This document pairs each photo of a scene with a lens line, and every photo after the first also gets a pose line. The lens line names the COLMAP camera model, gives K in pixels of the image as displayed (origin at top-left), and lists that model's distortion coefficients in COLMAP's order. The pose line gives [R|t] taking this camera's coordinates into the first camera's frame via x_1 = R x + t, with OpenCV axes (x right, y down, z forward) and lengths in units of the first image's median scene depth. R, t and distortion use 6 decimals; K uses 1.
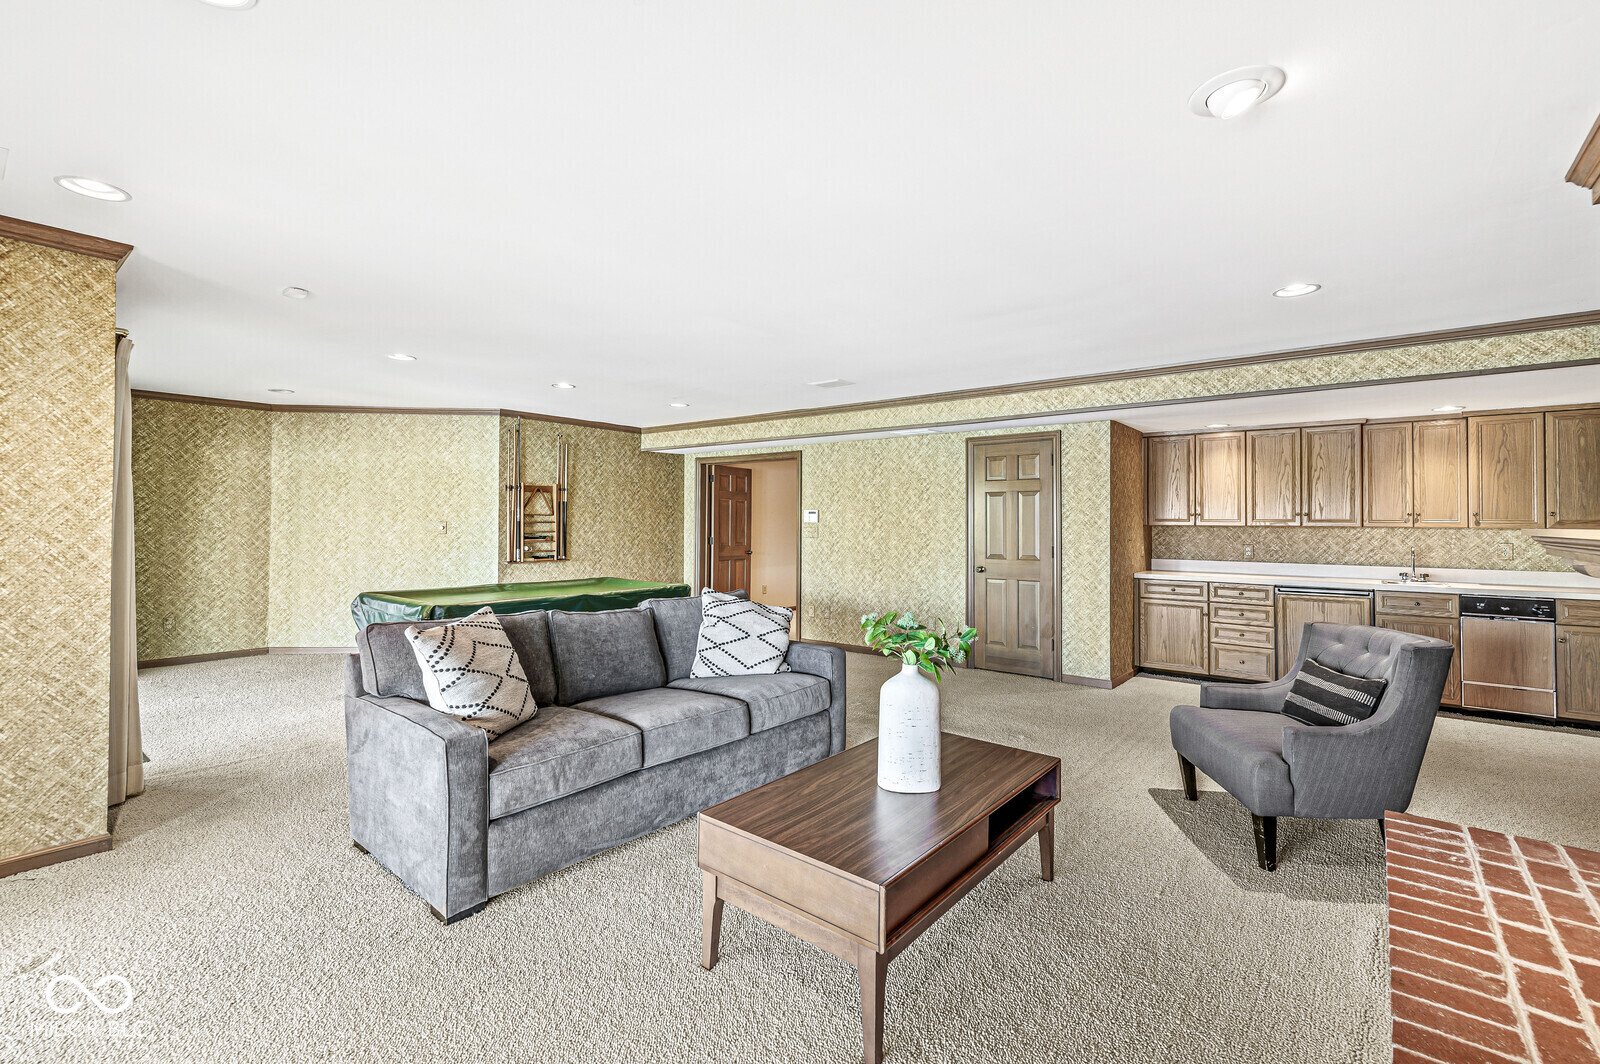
lens RADIAL K [[696.5, 0, 798.5], [0, 696.5, 519.7], [0, 0, 1]] dist [-0.000307, -0.000015]
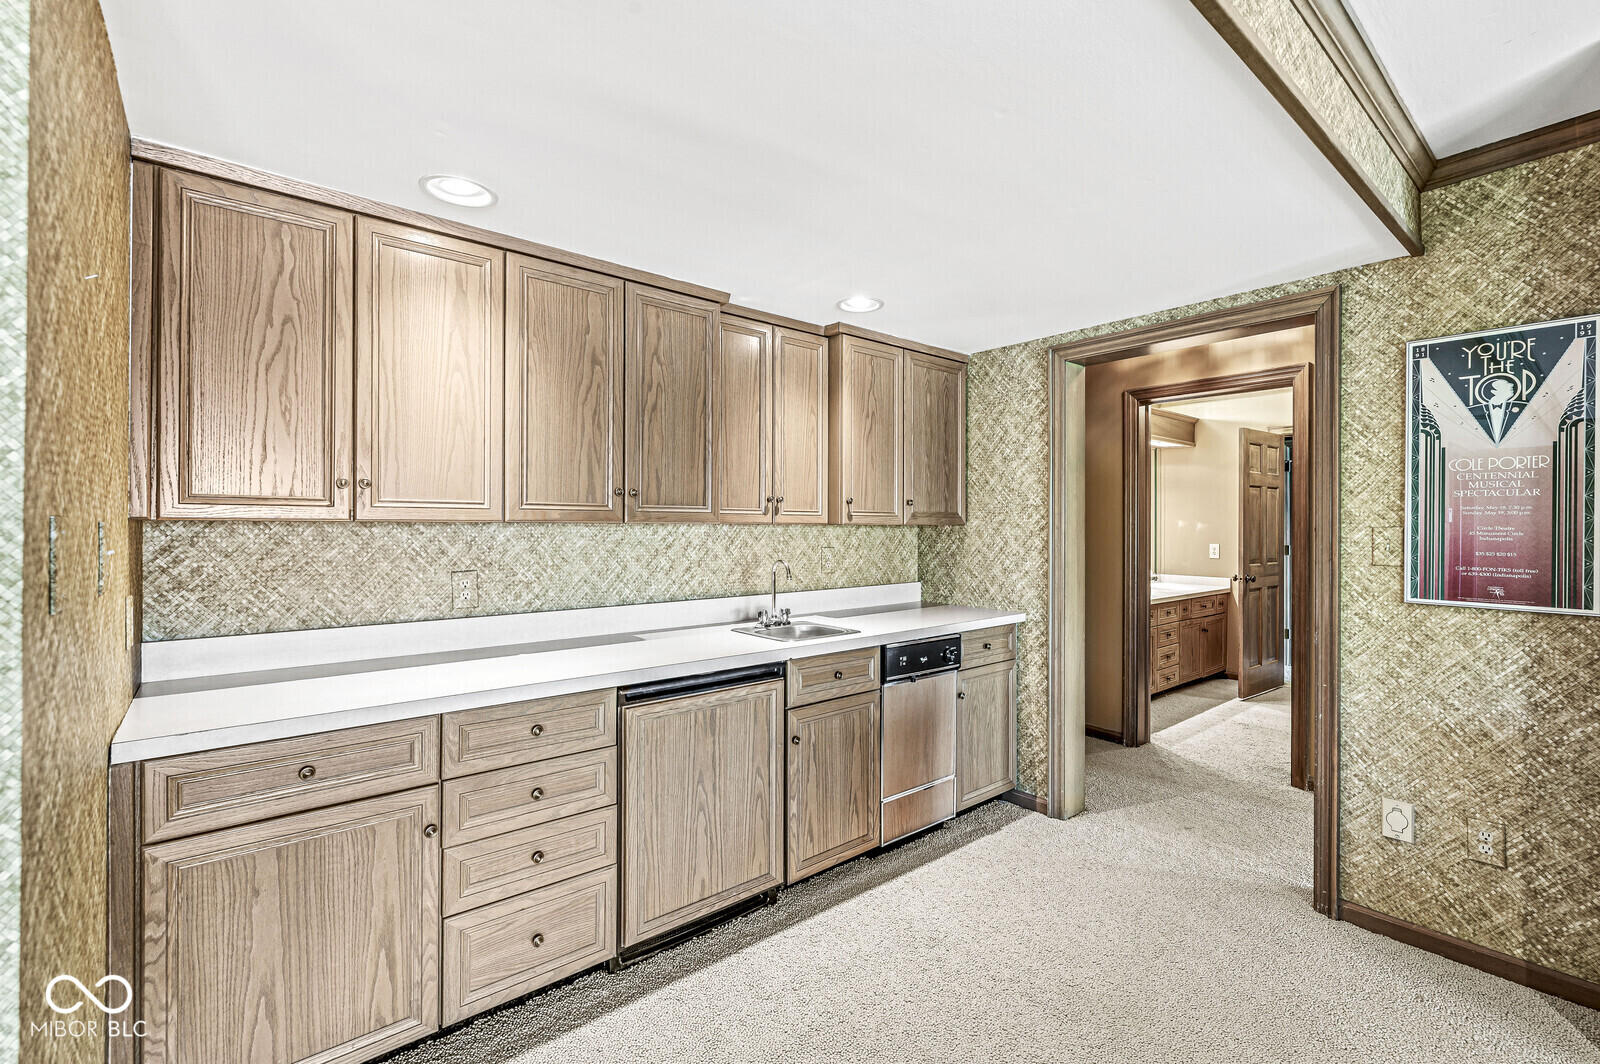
lens RADIAL K [[696.5, 0, 797.8], [0, 696.5, 520.0], [0, 0, 1]] dist [-0.000307, -0.000015]
pose [[0.185225, 0.003241, 0.982691, 0.368225], [-0.005665, 0.999981, -0.002230, 0.009248], [-0.982680, -0.005154, 0.185240, 0.893010]]
